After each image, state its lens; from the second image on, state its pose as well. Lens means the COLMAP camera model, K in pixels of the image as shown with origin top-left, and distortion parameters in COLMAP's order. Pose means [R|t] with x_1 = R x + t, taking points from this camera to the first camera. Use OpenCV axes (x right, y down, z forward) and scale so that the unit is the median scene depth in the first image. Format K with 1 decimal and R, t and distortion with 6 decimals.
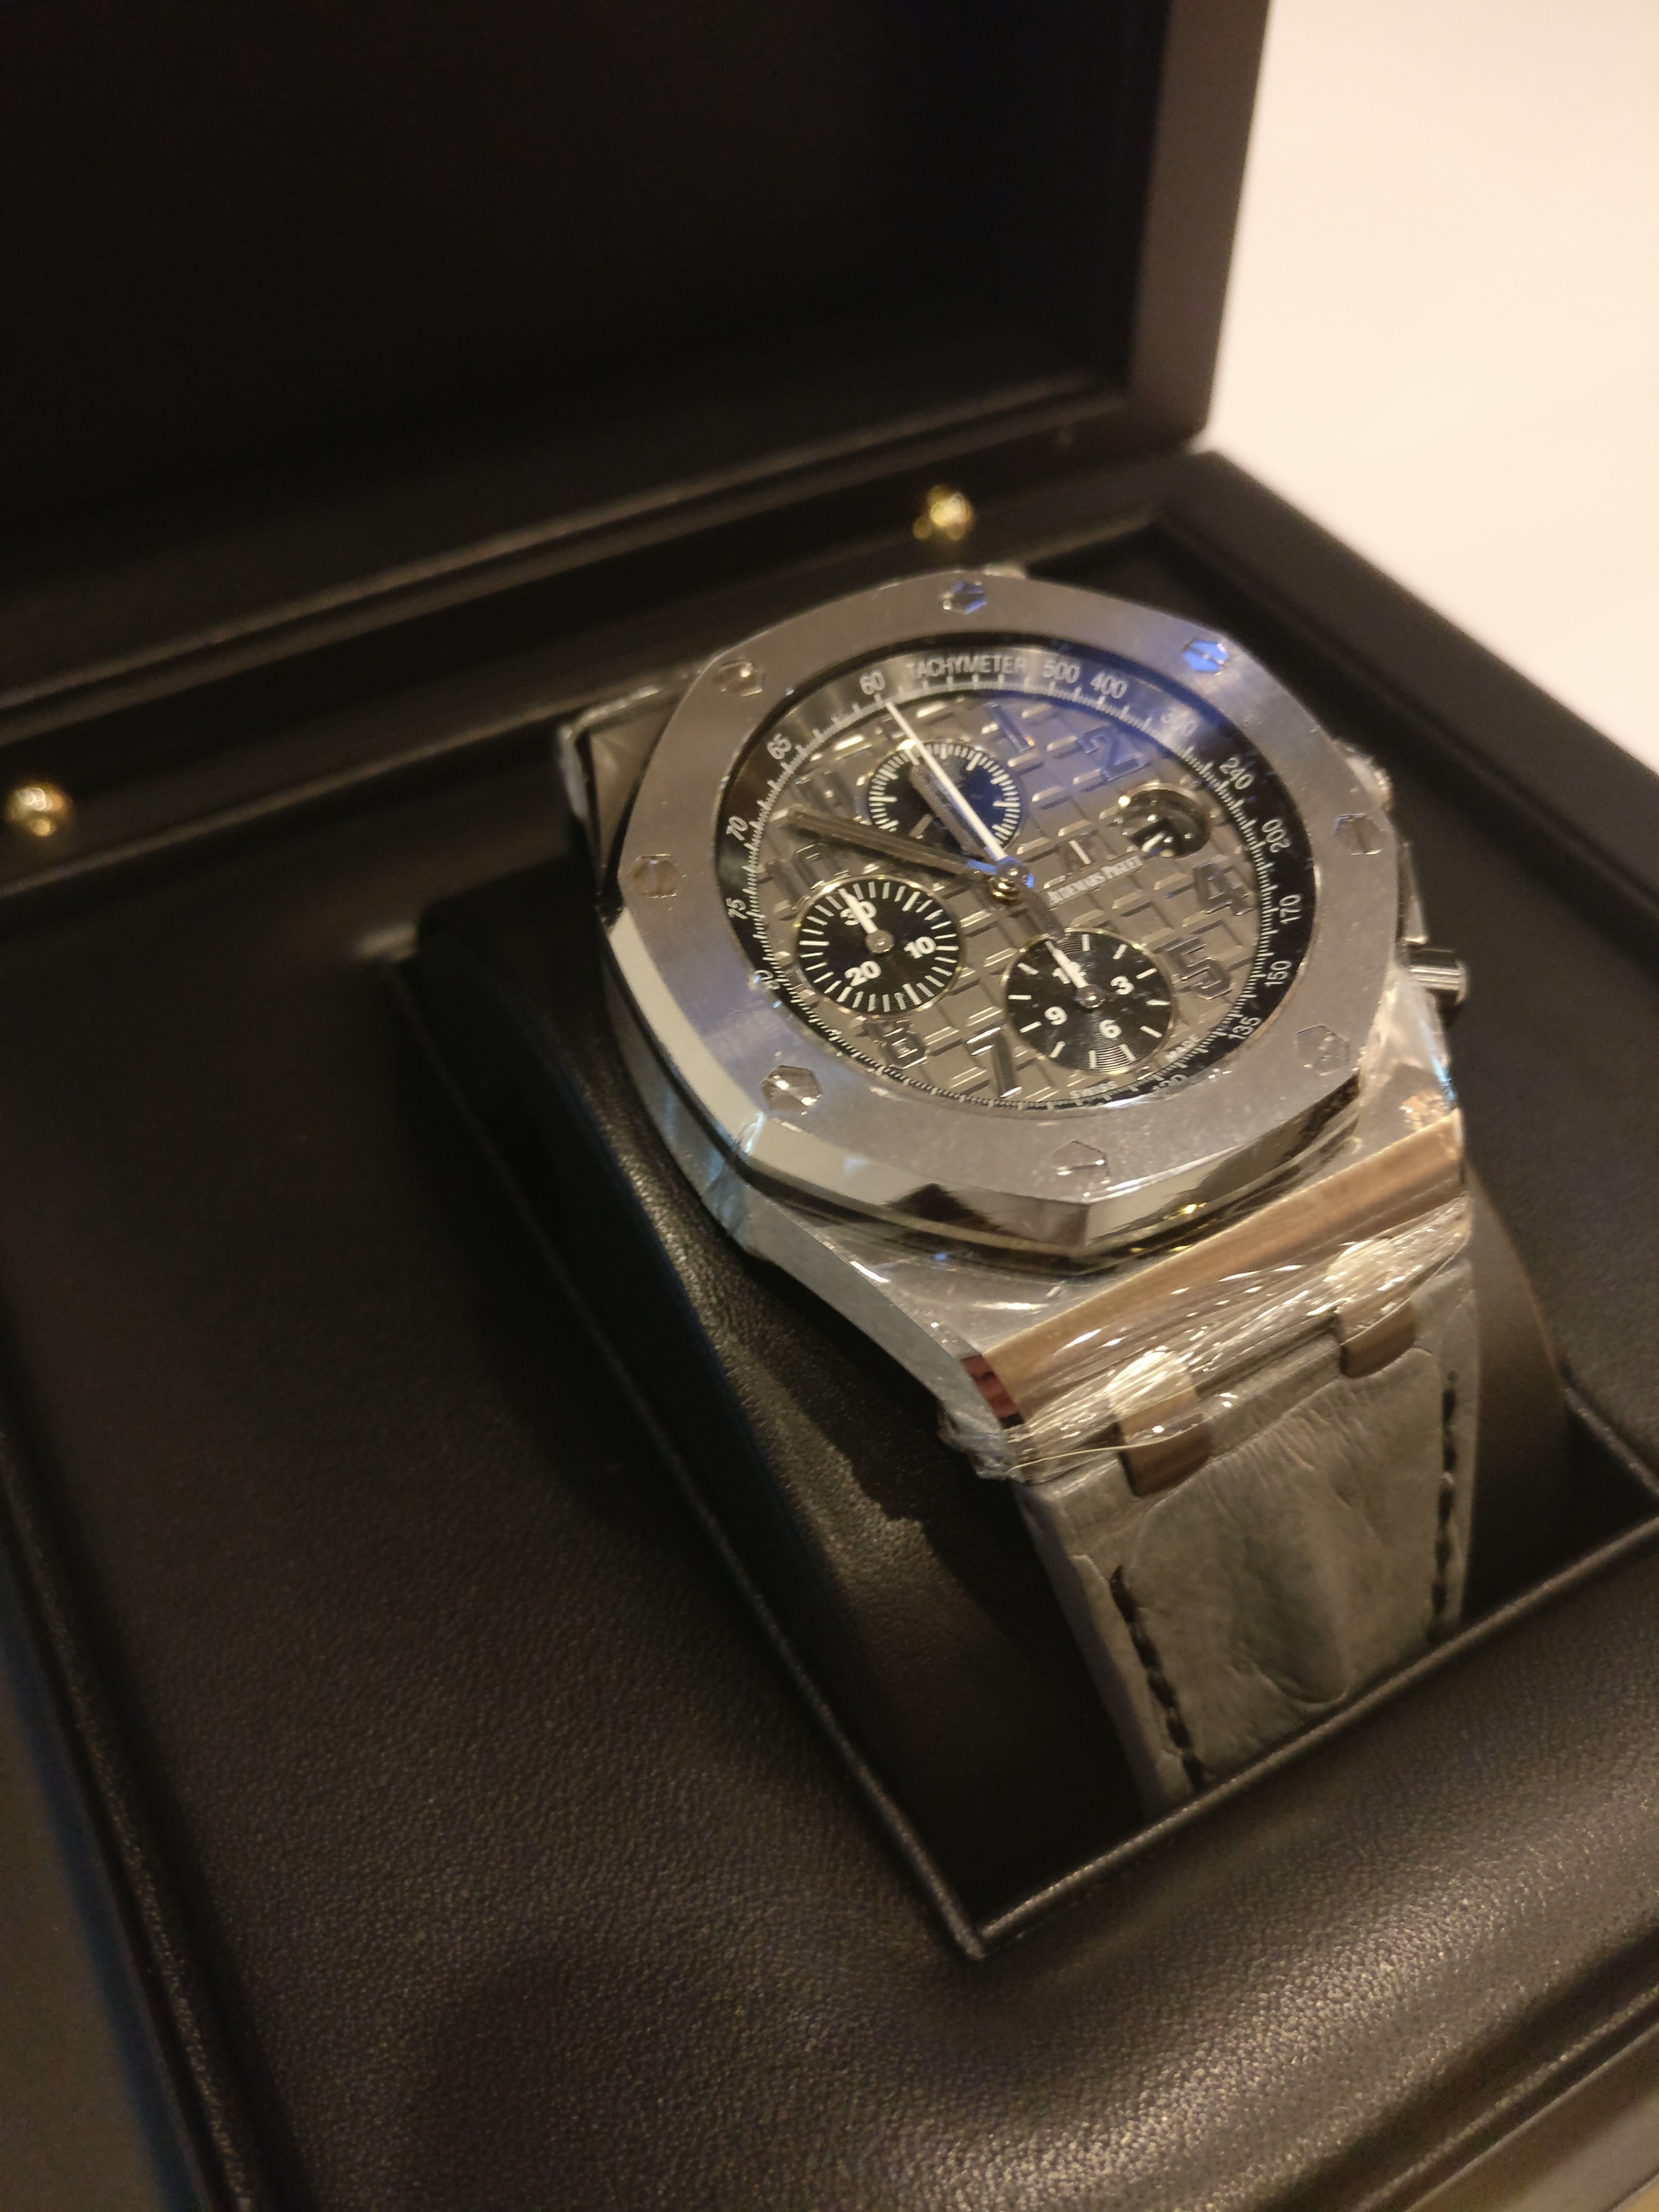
lens RADIAL K [[1889.2, 0, 846.4], [0, 1889.2, 1117.8], [0, 0, 1]] dist [-0.027502, -0.016640]
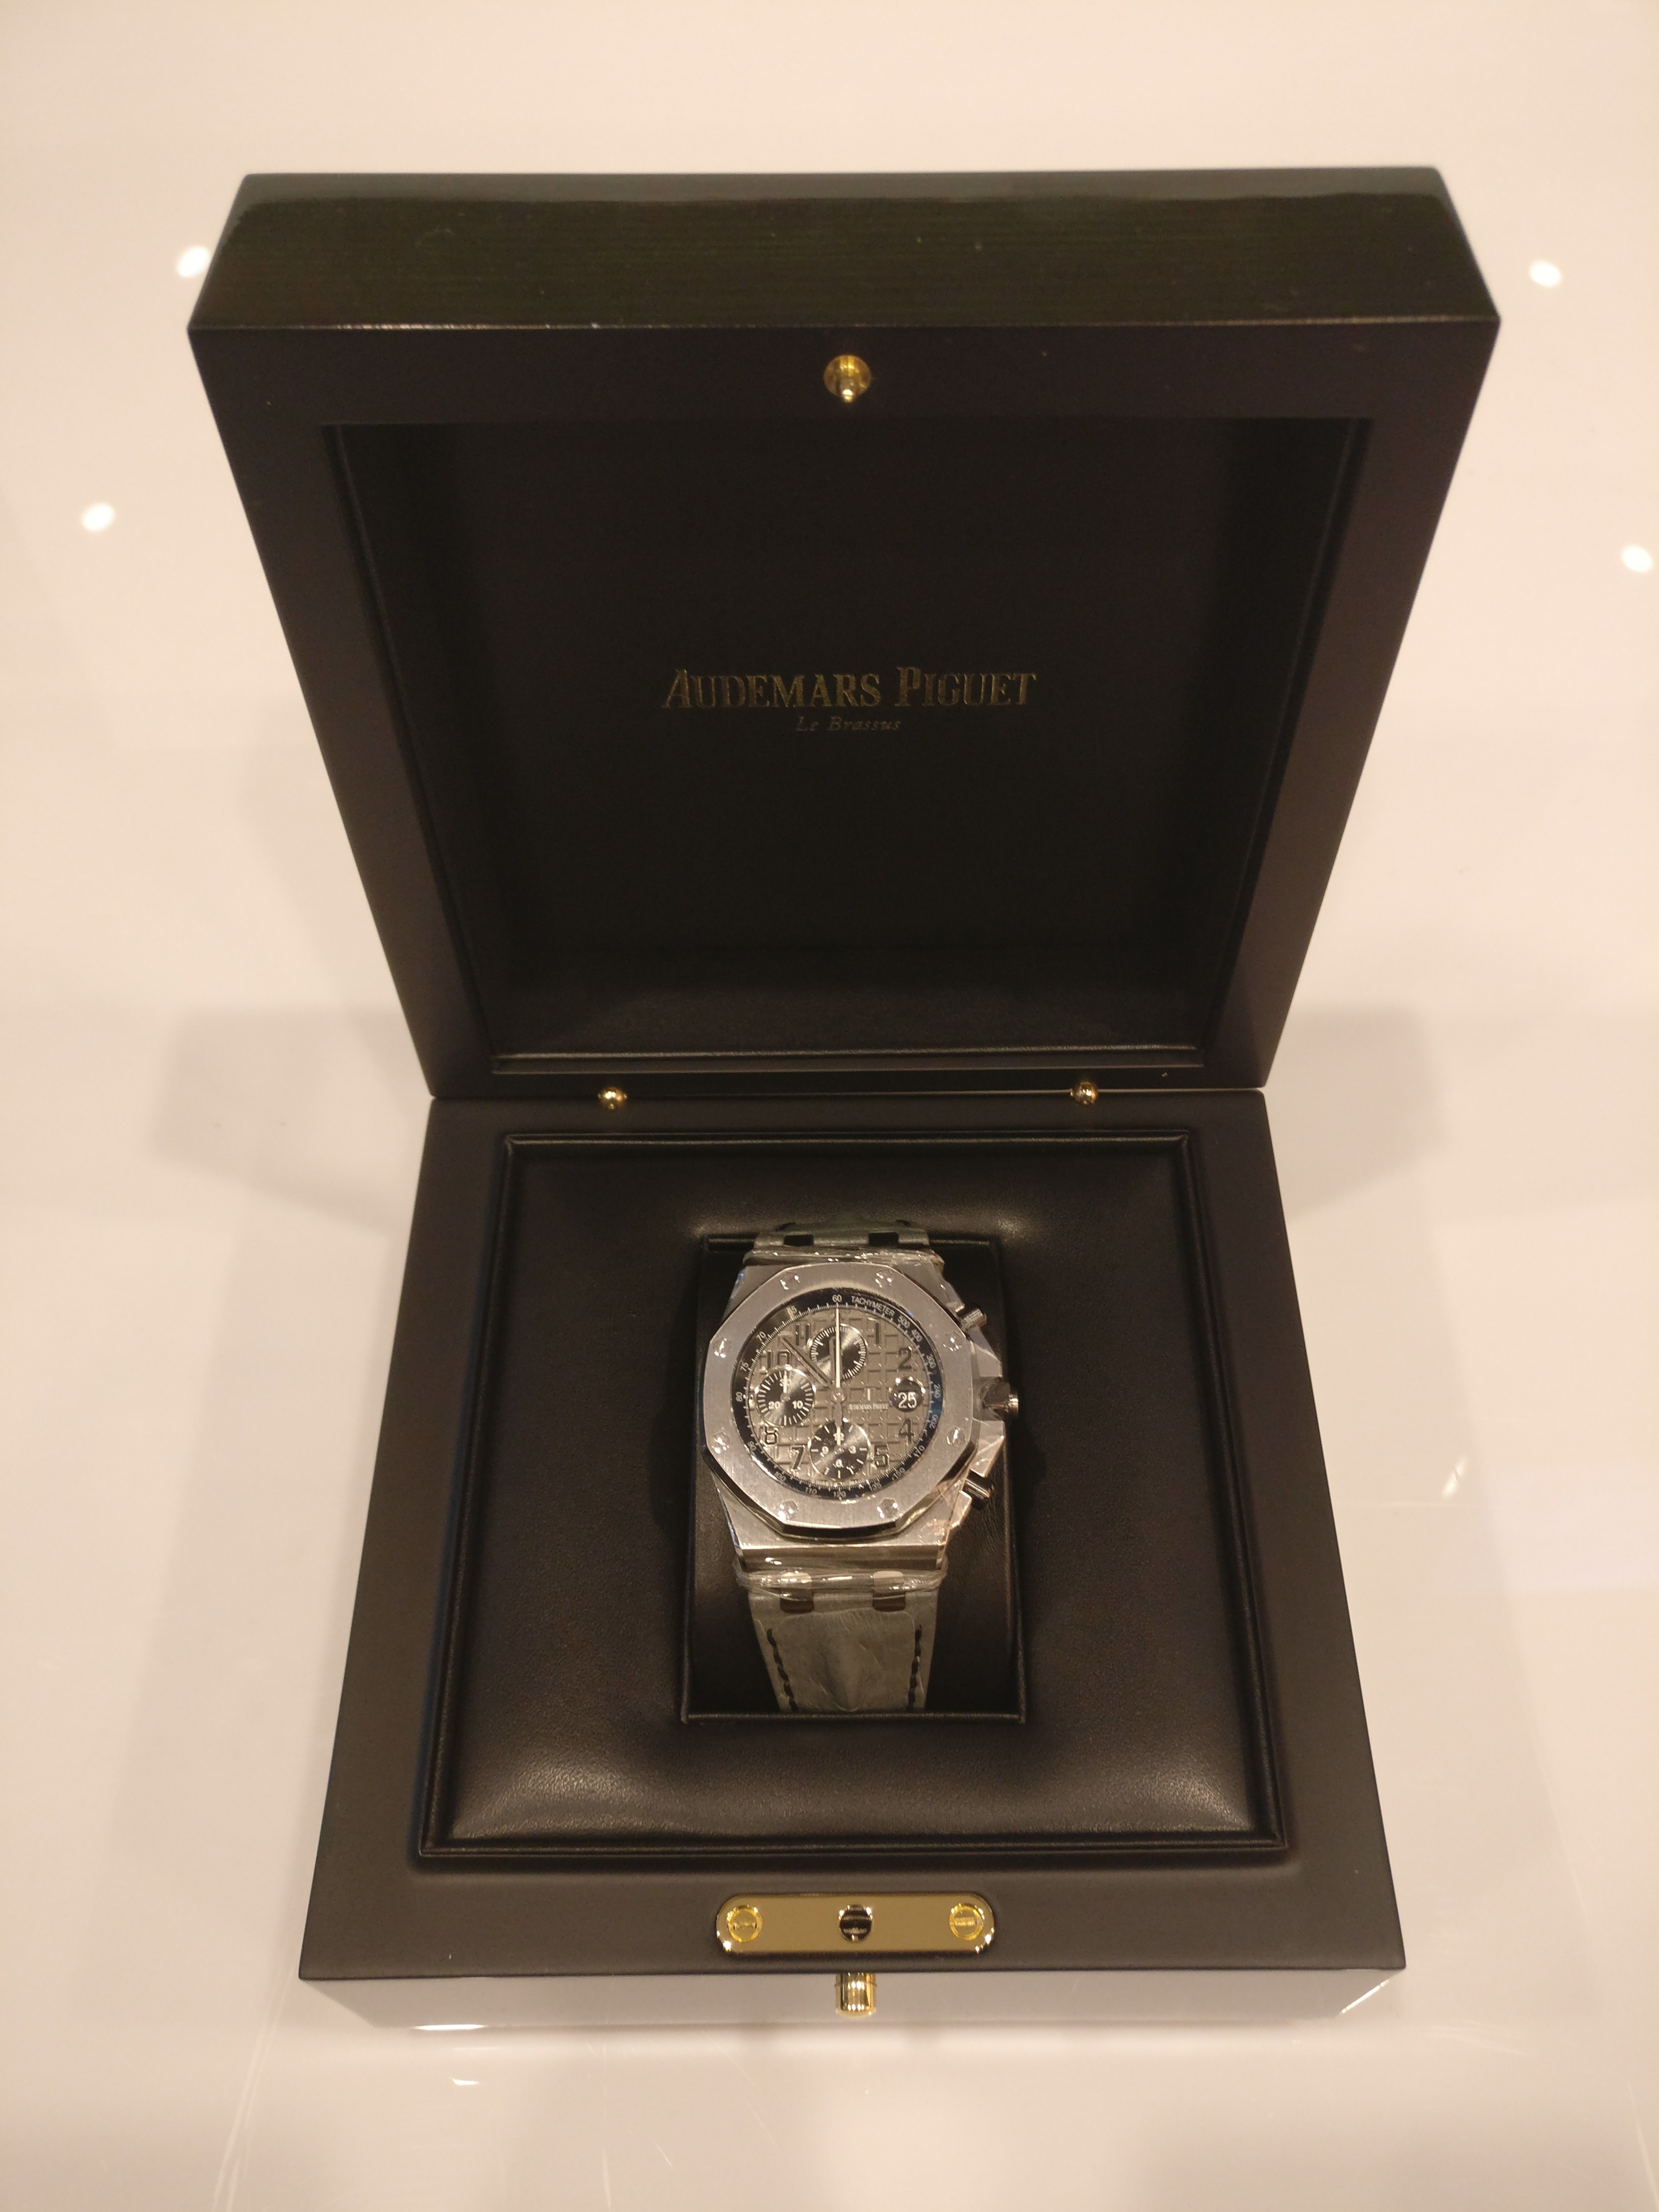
lens RADIAL K [[1889.2, 0, 828.9], [0, 1889.2, 1101.1], [0, 0, 1]] dist [-0.027502, -0.016640]
pose [[0.869646, 0.404754, -0.282647, 0.682234], [-0.372518, 0.913722, 0.162301, -0.963896], [0.323953, -0.035854, 0.945394, -1.610576]]
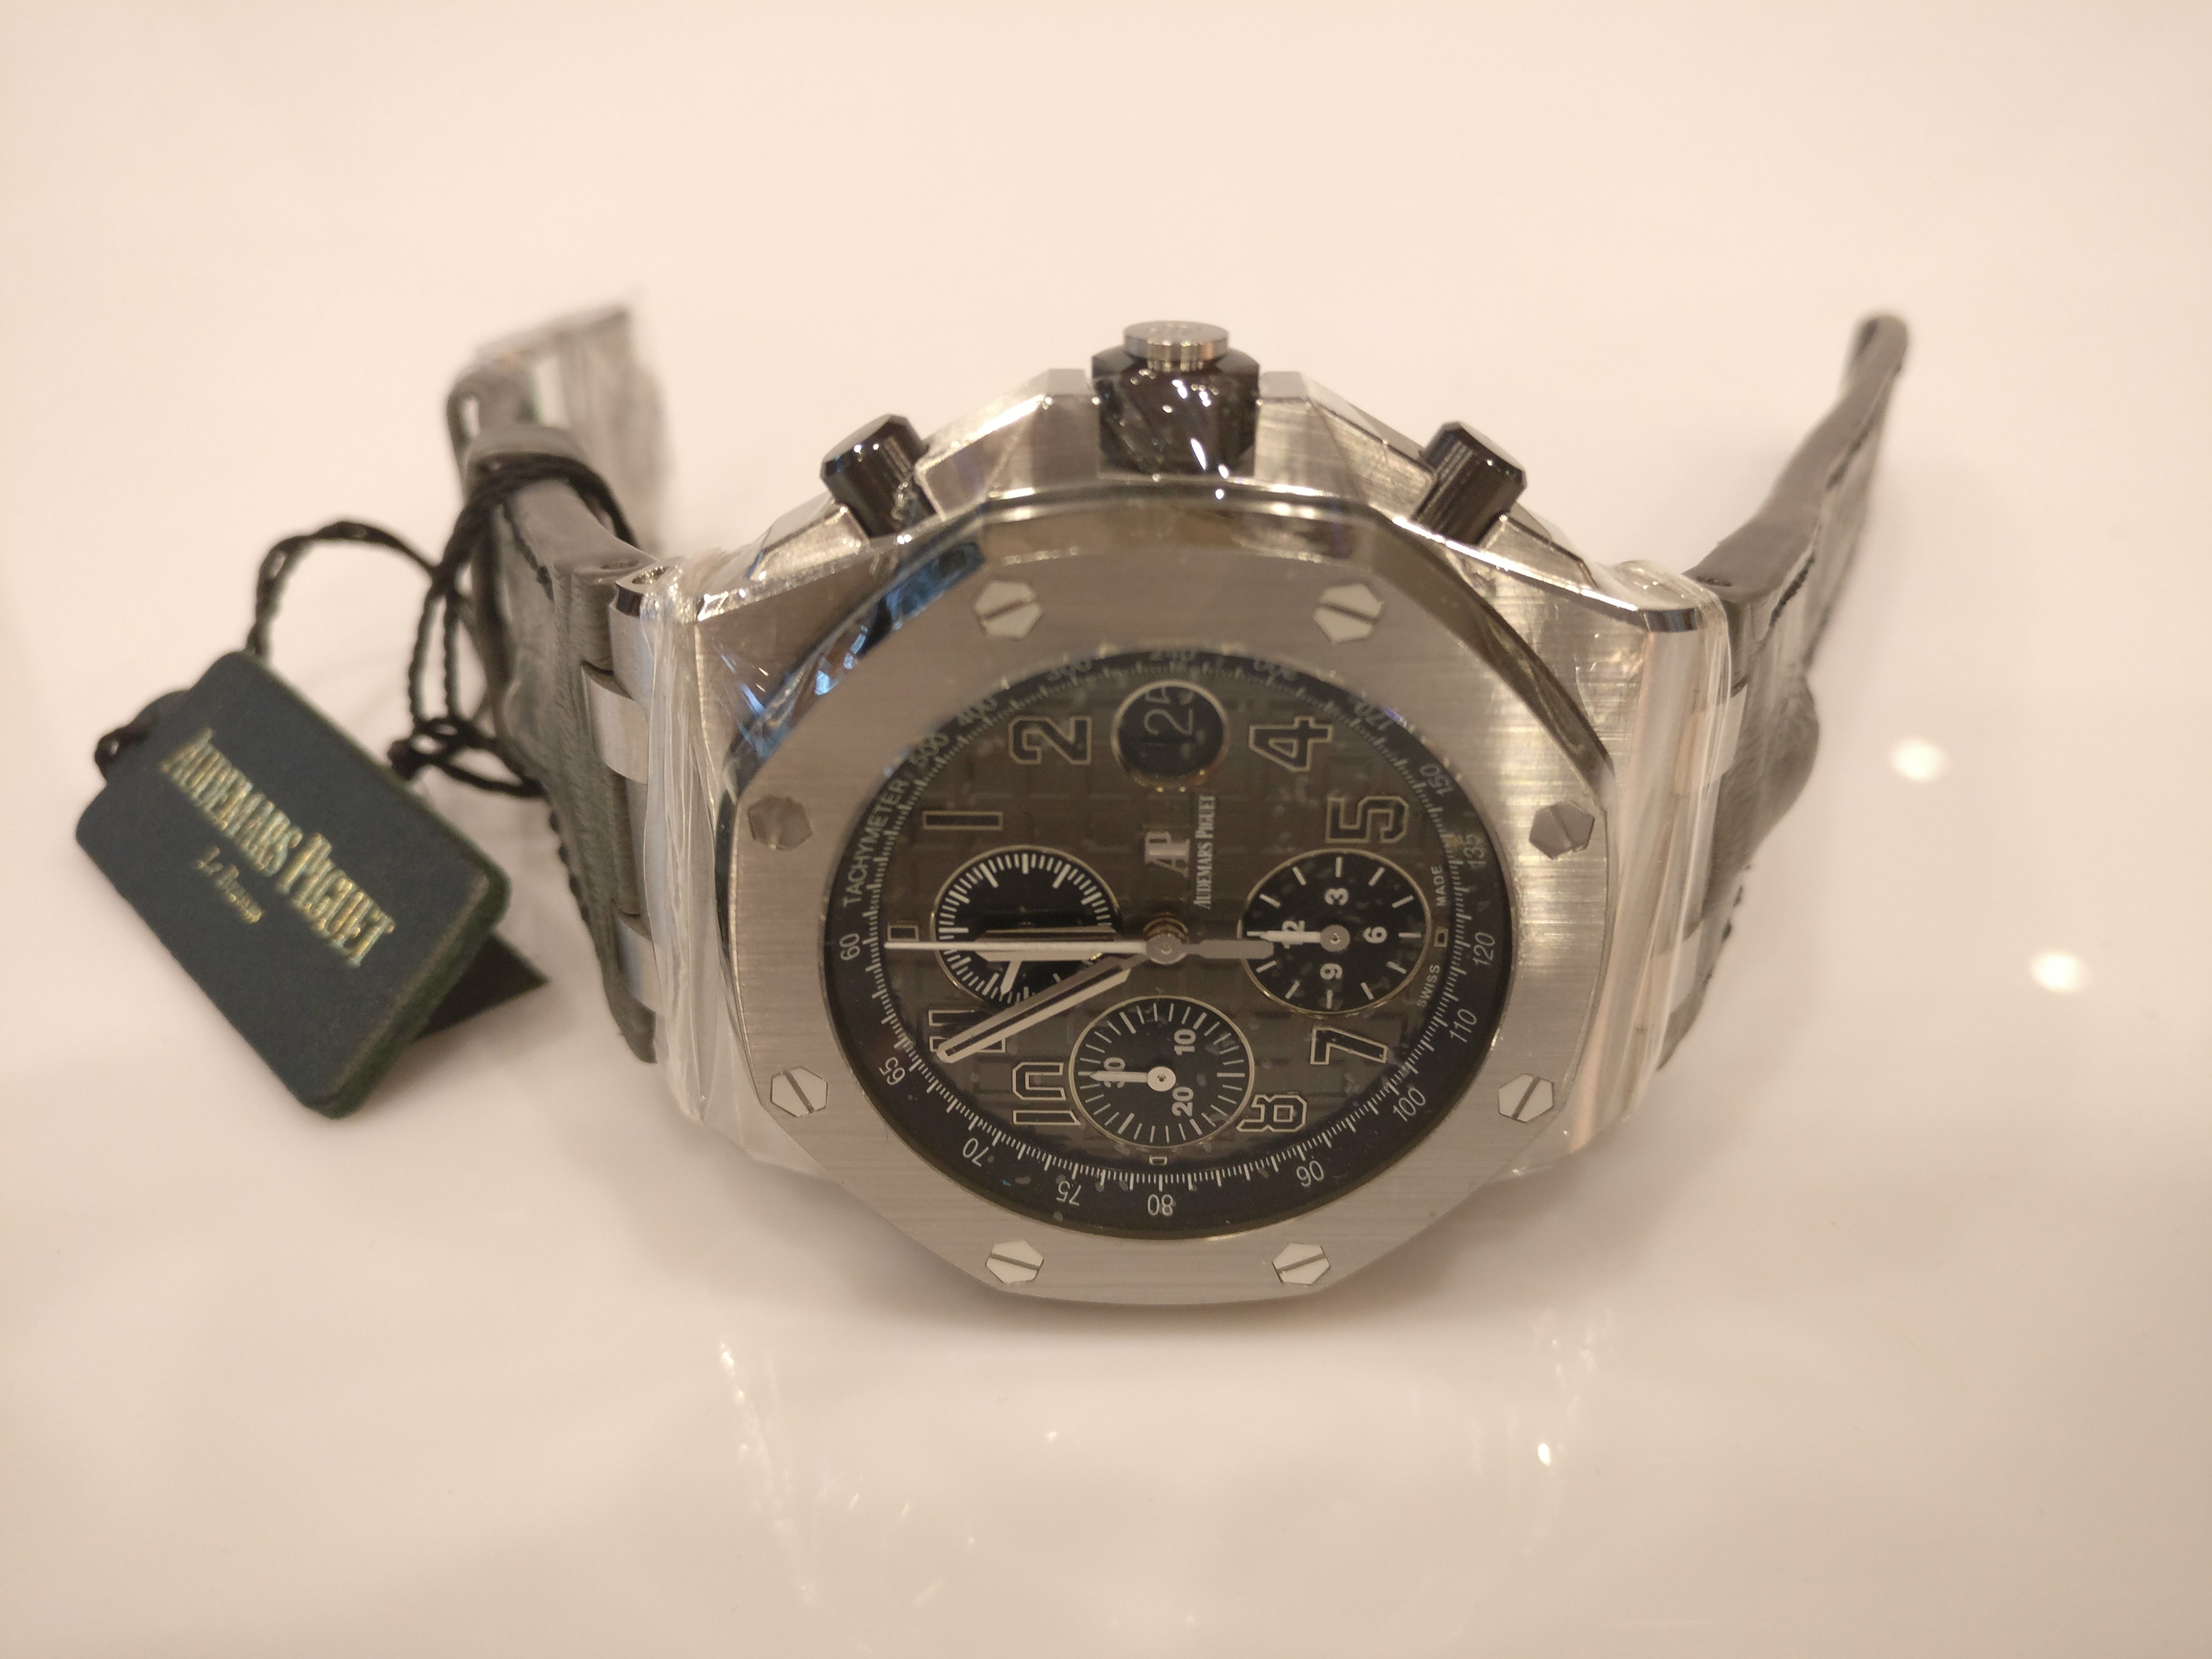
lens RADIAL K [[1889.2, 0, 1106.8], [0, 1889.2, 830.0], [0, 0, 1]] dist [-0.027502, -0.016640]
pose [[0.498943, -0.755545, -0.424509, 0.486435], [0.769611, 0.161081, 0.617861, -0.700323], [-0.398441, -0.634984, 0.661846, 0.455688]]
